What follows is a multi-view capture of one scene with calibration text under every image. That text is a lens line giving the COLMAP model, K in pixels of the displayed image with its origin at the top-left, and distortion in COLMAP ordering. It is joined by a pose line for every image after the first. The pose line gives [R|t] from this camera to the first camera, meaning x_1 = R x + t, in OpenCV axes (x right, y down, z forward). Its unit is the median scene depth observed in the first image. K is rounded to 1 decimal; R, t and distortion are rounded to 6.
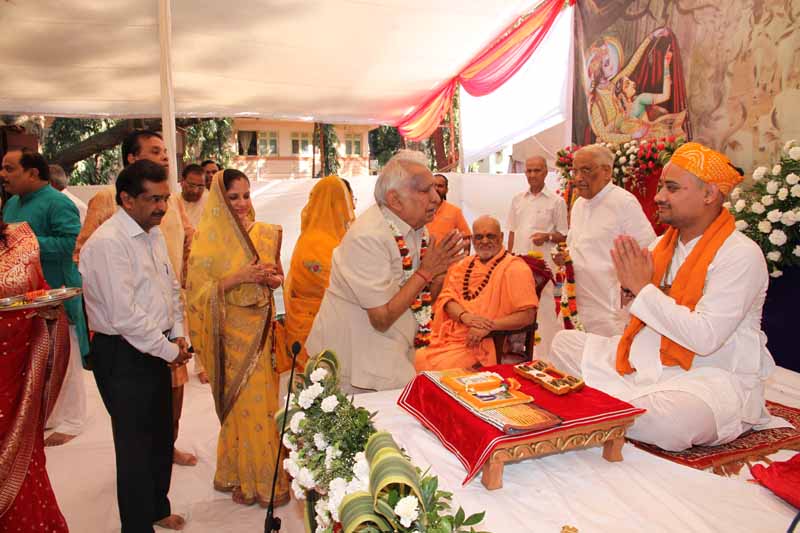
lens RADIAL K [[565.1, 0, 395.2], [0, 565.1, 261.9], [0, 0, 1]] dist [-0.095457, 0.056552]
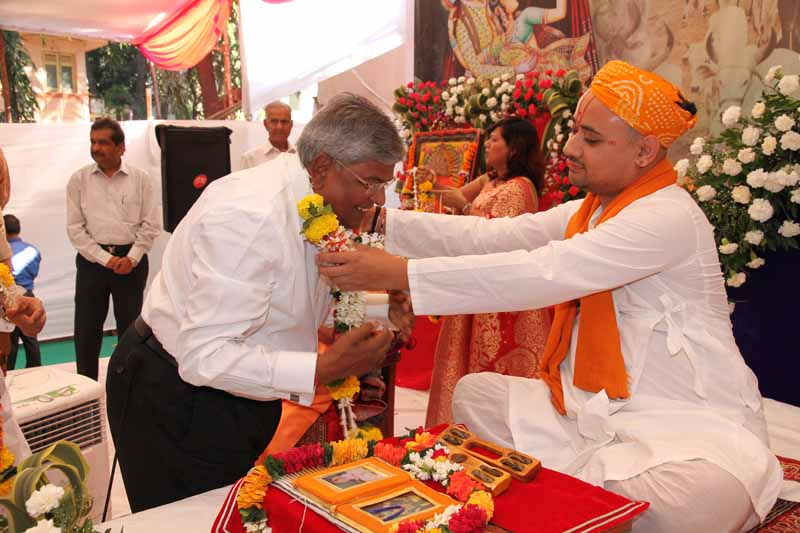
lens RADIAL K [[807.2, 0, 401.5], [0, 807.2, 272.4], [0, 0, 1]] dist [0.054506, 0.000000]
pose [[0.949596, -0.039022, 0.311037, -0.022867], [0.031785, 0.999094, 0.028303, -0.005197], [-0.311860, -0.016990, 0.949976, 0.089223]]
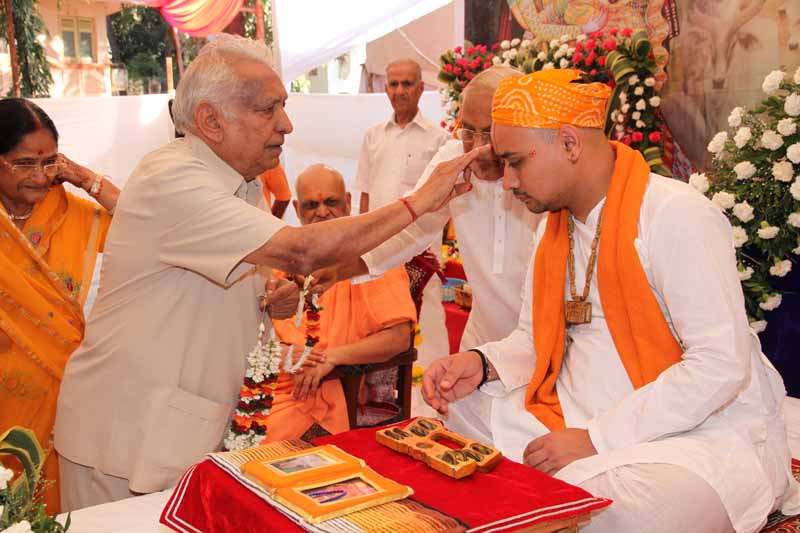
lens RADIAL K [[962.1, 0, 402.7], [0, 962.1, 265.2], [0, 0, 1]] dist [0.106154, 0.000000]
pose [[0.971659, -0.037639, 0.233370, 0.008409], [0.033841, 0.999222, 0.020257, 0.001445], [-0.233950, -0.011786, 0.972177, 0.028017]]
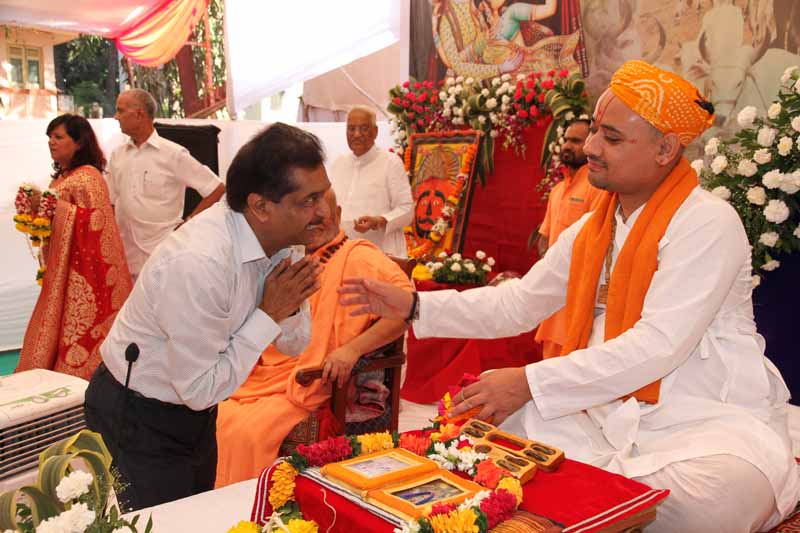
lens RADIAL K [[856.1, 0, 398.7], [0, 856.1, 271.2], [0, 0, 1]] dist [0.081834, 0.000000]
pose [[0.944355, -0.025455, 0.327941, -0.047629], [0.022431, 0.999664, 0.013000, 0.002350], [-0.328162, -0.004921, 0.944609, 0.072786]]
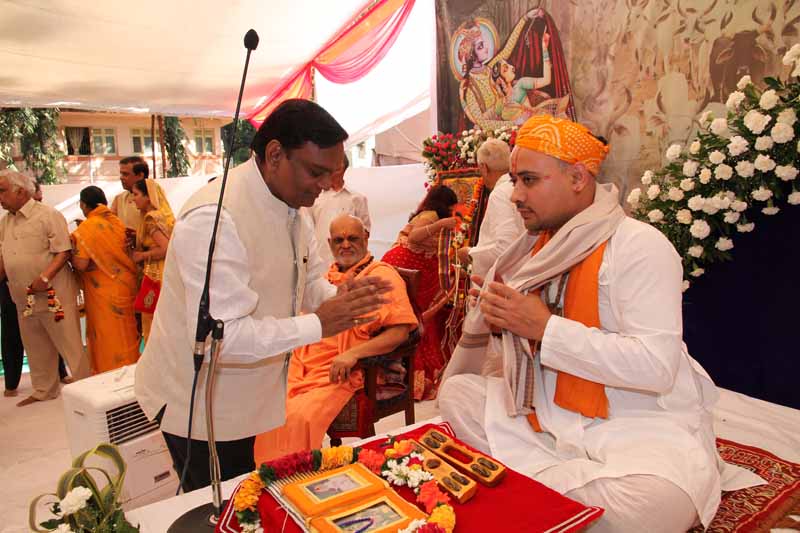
lens RADIAL K [[569.8, 0, 403.4], [0, 569.8, 266.9], [0, 0, 1]] dist [-0.036931, -0.010527]
pose [[0.968572, -0.060612, 0.241234, 0.029644], [0.057632, 0.998149, 0.019395, -0.015595], [-0.241963, -0.004883, 0.970273, 0.146481]]
